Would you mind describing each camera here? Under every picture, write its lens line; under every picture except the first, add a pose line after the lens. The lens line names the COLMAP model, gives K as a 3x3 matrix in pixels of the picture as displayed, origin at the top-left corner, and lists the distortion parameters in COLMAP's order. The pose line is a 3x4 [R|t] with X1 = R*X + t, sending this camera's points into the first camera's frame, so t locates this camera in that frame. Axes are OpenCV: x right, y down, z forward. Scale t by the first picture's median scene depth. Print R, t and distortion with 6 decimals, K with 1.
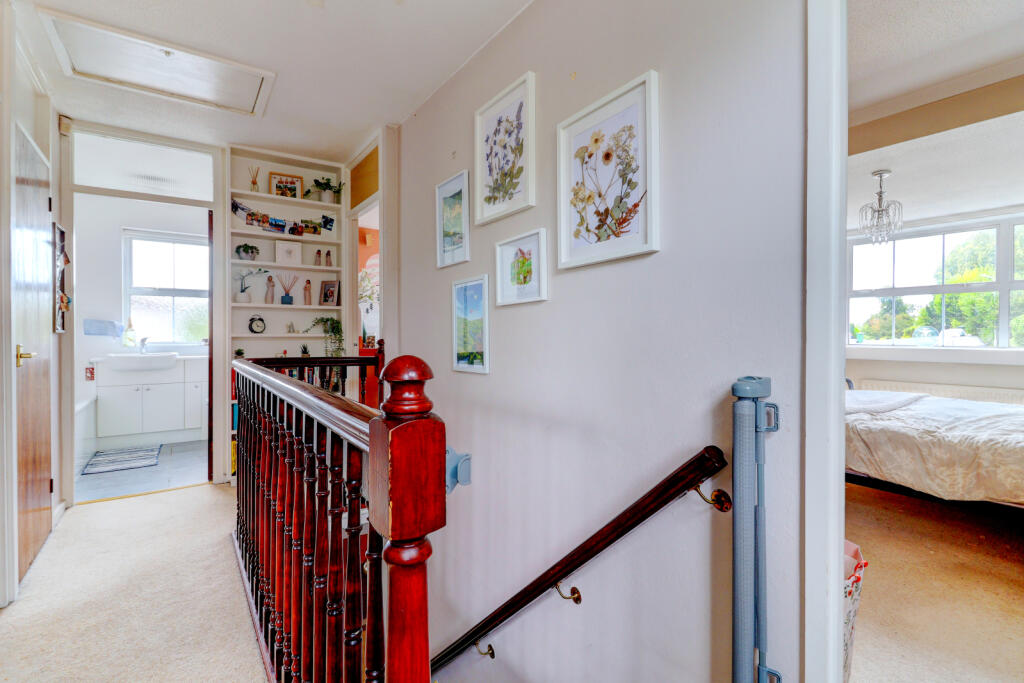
lens RADIAL K [[463.5, 0, 515.6], [0, 463.5, 337.9], [0, 0, 1]] dist [0.001736, -0.005248]
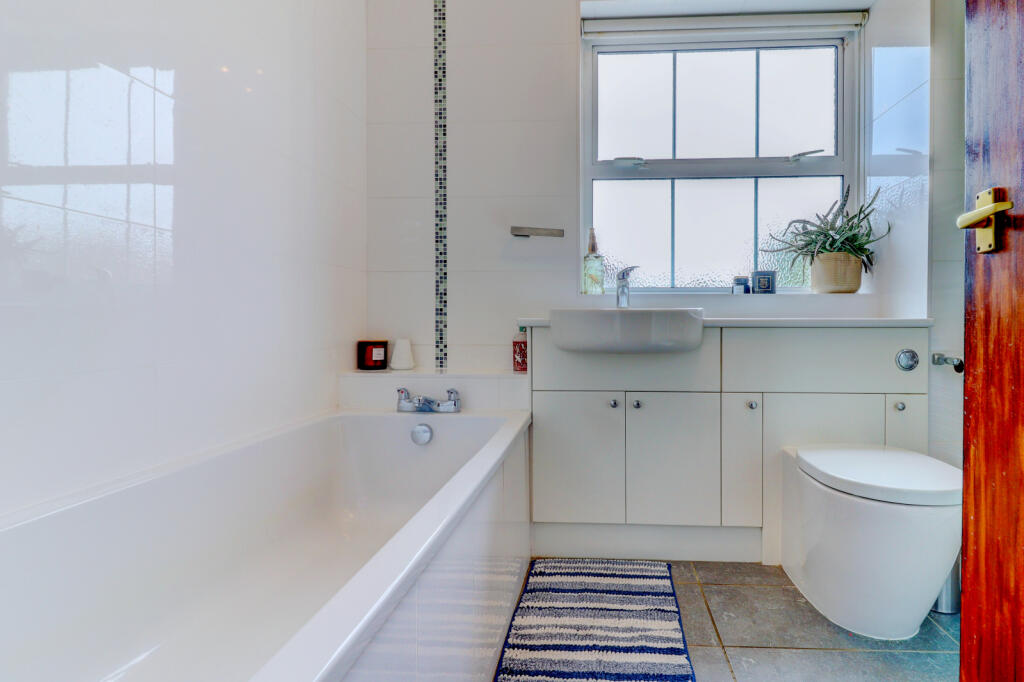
lens RADIAL K [[478.4, 0, 504.3], [0, 478.4, 338.1], [0, 0, 1]] dist [-0.001658, -0.000532]
pose [[0.682803, 0.005754, -0.730580, -0.592244], [-0.005243, 0.999982, 0.002975, 0.058163], [0.730584, 0.001799, 0.682820, 0.668351]]
